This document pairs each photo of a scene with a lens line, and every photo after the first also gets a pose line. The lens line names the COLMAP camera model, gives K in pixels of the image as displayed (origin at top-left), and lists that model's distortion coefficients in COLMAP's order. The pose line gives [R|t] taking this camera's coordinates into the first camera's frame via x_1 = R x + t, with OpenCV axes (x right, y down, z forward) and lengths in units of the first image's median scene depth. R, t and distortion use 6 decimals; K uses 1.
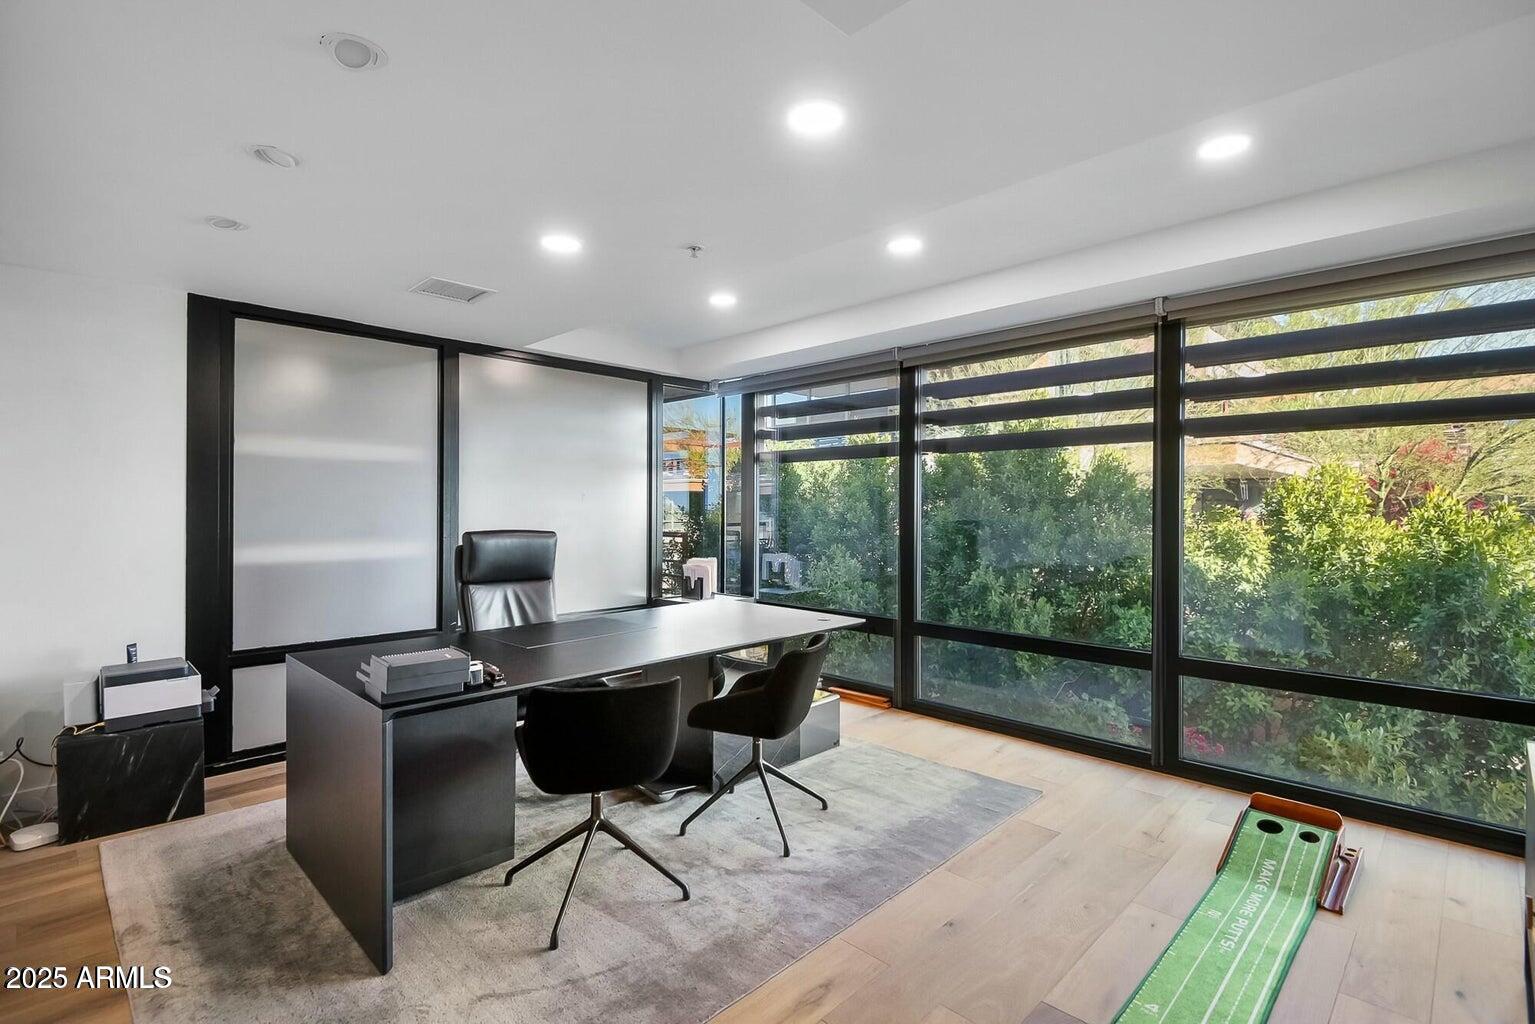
lens RADIAL K [[719.7, 0, 767.5], [0, 719.7, 512.0], [0, 0, 1]] dist [0.036192, -0.026627]
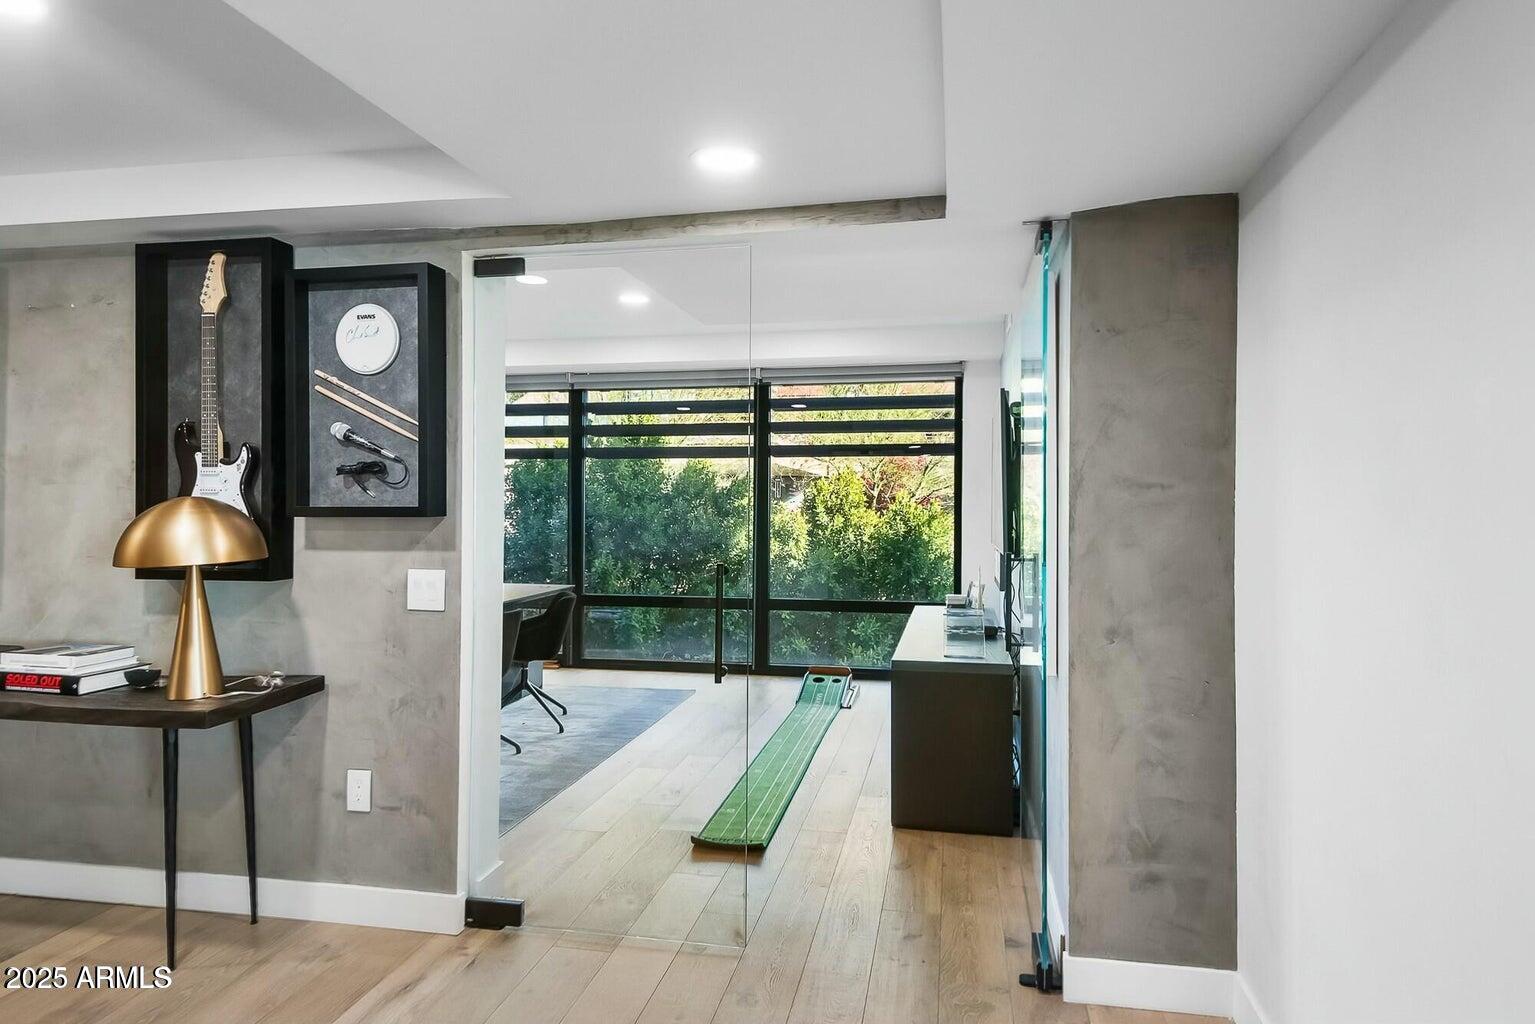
lens RADIAL K [[967.6, 0, 767.5], [0, 967.6, 512.0], [0, 0, 1]] dist [0.000379, -0.000046]
pose [[0.835092, -0.002308, 0.550105, -0.389383], [0.001301, 0.999997, 0.002220, 0.007035], [-0.550109, -0.001138, 0.835092, -0.493531]]
